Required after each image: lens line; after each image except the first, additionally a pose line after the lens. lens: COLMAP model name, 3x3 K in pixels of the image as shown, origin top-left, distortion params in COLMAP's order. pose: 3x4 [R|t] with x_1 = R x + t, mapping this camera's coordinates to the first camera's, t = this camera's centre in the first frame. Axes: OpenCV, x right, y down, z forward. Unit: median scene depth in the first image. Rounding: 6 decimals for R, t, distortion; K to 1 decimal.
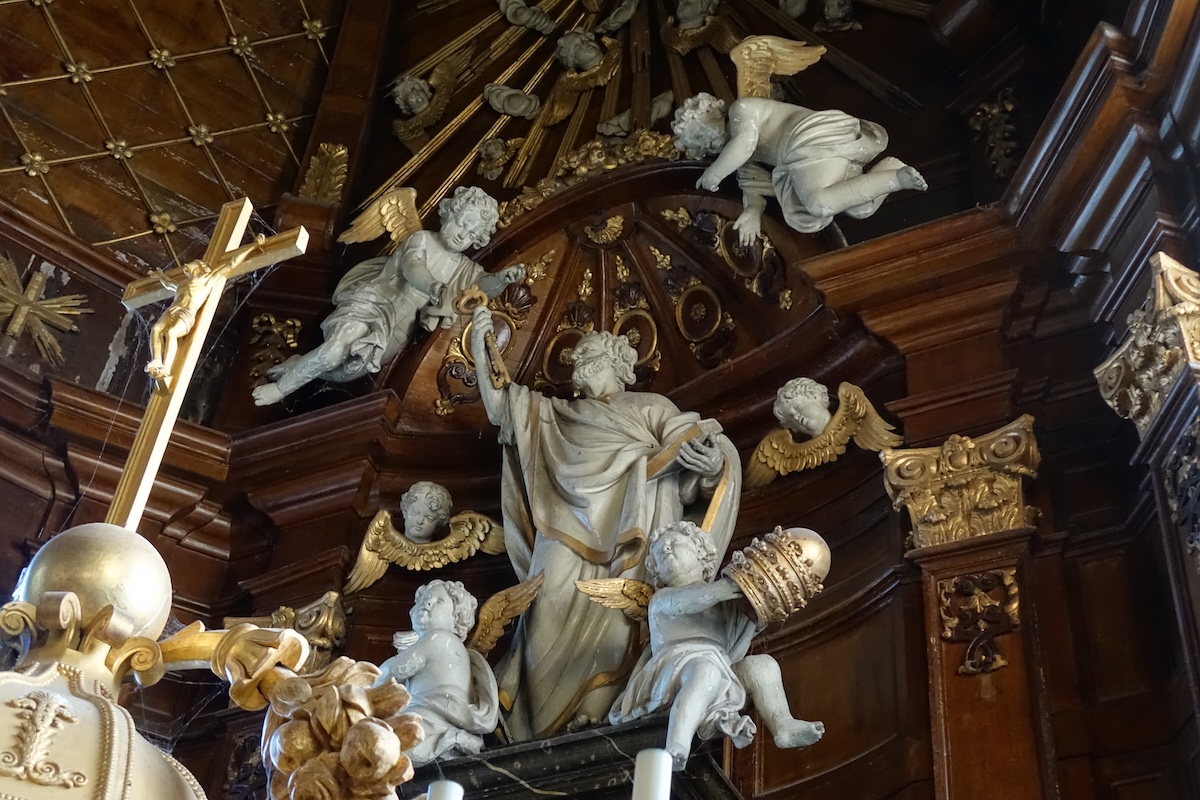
lens RADIAL K [[1816.6, 0, 600.2], [0, 1816.6, 398.7], [0, 0, 1]] dist [-0.012954, 0.000000]
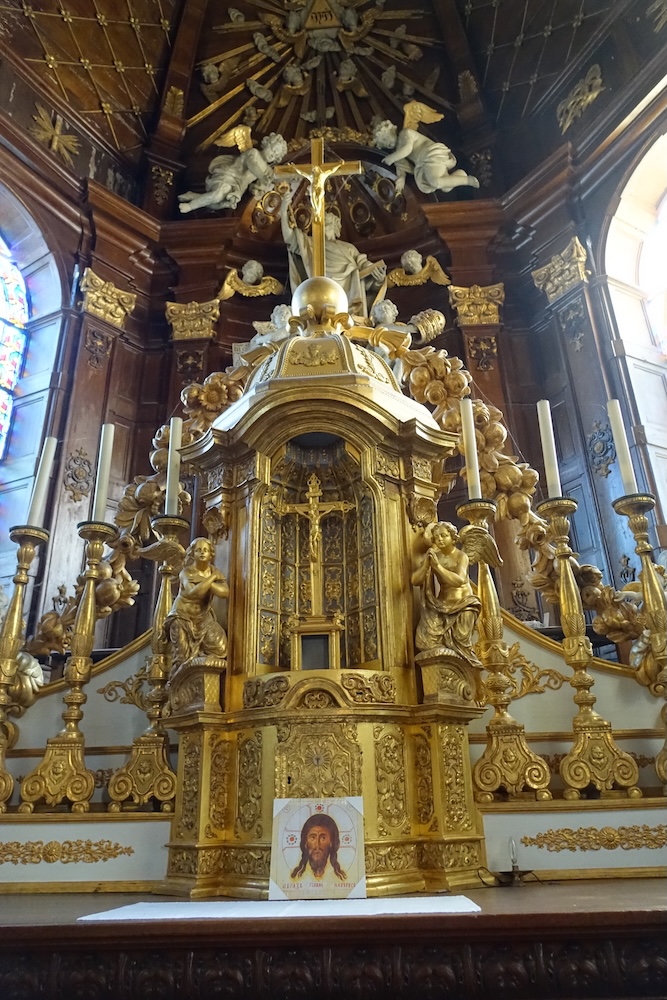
lens RADIAL K [[691.7, 0, 331.4], [0, 691.7, 504.7], [0, 0, 1]] dist [-0.004478, -0.004005]
pose [[0.920364, 0.060195, 0.386401, -0.336538], [-0.197304, 0.924579, 0.325921, 0.024487], [-0.337640, -0.376204, 0.862827, 0.011291]]
